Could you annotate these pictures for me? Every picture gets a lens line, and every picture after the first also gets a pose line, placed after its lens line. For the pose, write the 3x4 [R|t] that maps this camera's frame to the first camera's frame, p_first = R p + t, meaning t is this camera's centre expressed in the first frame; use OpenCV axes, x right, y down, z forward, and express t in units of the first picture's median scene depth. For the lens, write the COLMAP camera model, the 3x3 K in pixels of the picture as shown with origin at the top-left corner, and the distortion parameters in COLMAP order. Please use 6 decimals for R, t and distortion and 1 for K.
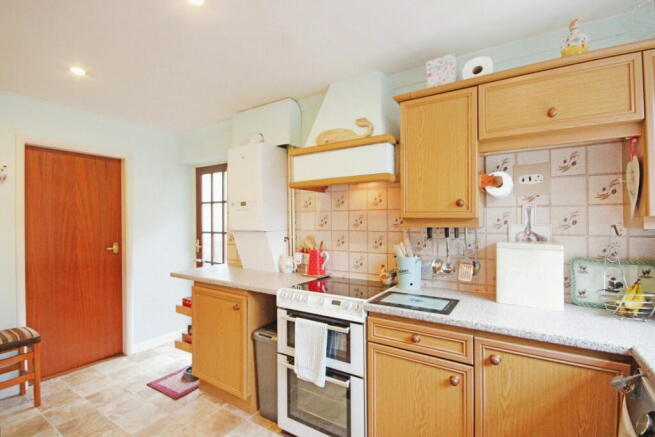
lens RADIAL K [[305.3, 0, 327.8], [0, 305.3, 222.7], [0, 0, 1]] dist [-0.010368, -0.002895]
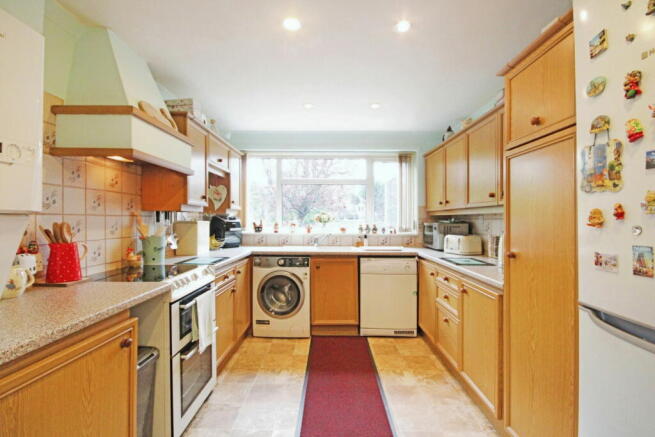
lens RADIAL K [[305.3, 0, 325.0], [0, 305.3, 219.2], [0, 0, 1]] dist [-0.010368, -0.002895]
pose [[-0.522614, -0.004154, 0.852559, -0.937831], [-0.011065, 0.999937, -0.001910, 0.034061], [-0.852498, -0.010432, -0.522627, 0.920329]]
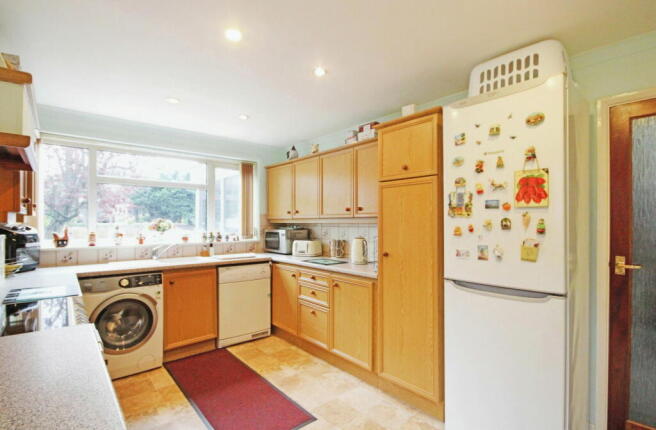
lens RADIAL K [[315.4, 0, 329.7], [0, 315.4, 220.9], [0, 0, 1]] dist [-0.002006, 0.000160]
pose [[-0.957172, -0.001309, 0.289518, -0.699708], [-0.004540, 0.999935, -0.010487, 0.011000], [-0.289486, -0.011352, -0.957115, 1.256543]]
